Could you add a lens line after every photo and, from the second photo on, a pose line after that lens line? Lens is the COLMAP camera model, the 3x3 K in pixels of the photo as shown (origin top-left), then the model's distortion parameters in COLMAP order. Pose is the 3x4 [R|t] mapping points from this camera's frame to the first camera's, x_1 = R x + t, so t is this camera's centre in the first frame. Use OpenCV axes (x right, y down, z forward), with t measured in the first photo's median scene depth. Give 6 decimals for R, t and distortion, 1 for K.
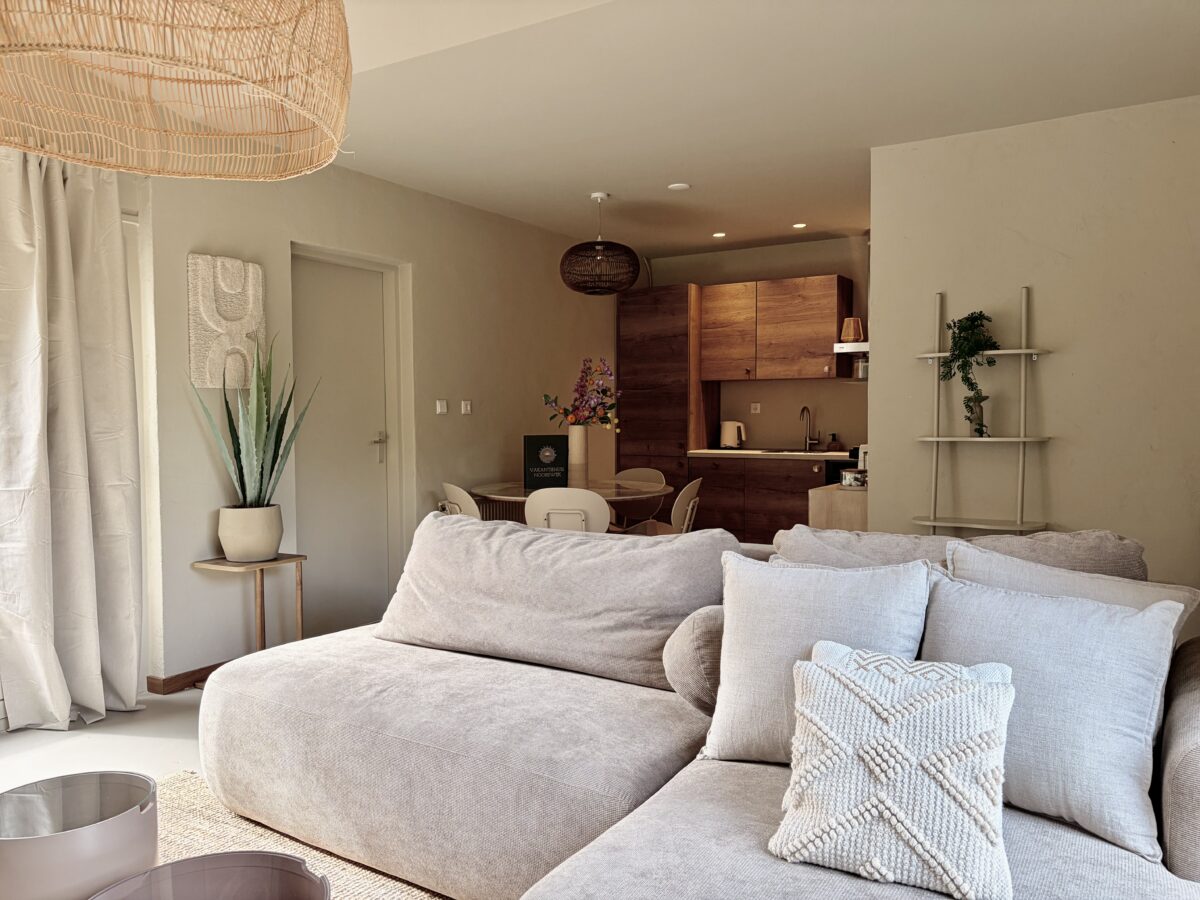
lens RADIAL K [[916.7, 0, 599.2], [0, 916.7, 454.1], [0, 0, 1]] dist [0.005677, -0.000076]
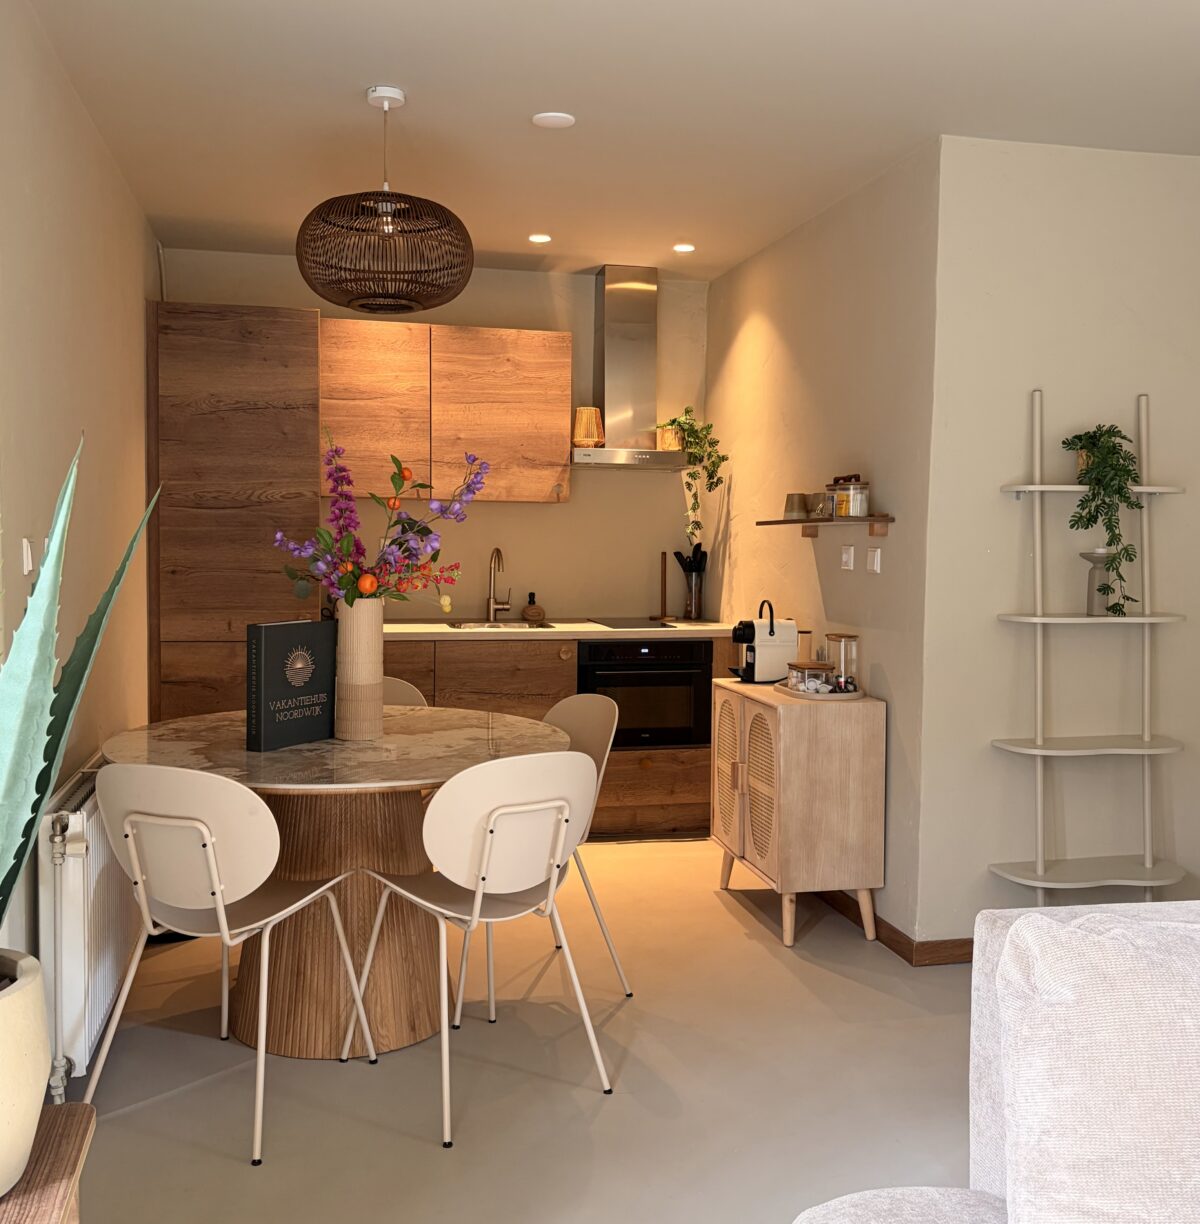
lens RADIAL K [[1226.0, 0, 598.7], [0, 1226.0, 605.5], [0, 0, 1]] dist [0.011124, 0.000000]
pose [[0.676543, -0.026438, 0.735928, -0.321092], [0.011046, 0.999607, 0.025756, -0.034737], [-0.736320, -0.009296, 0.676569, 0.418496]]
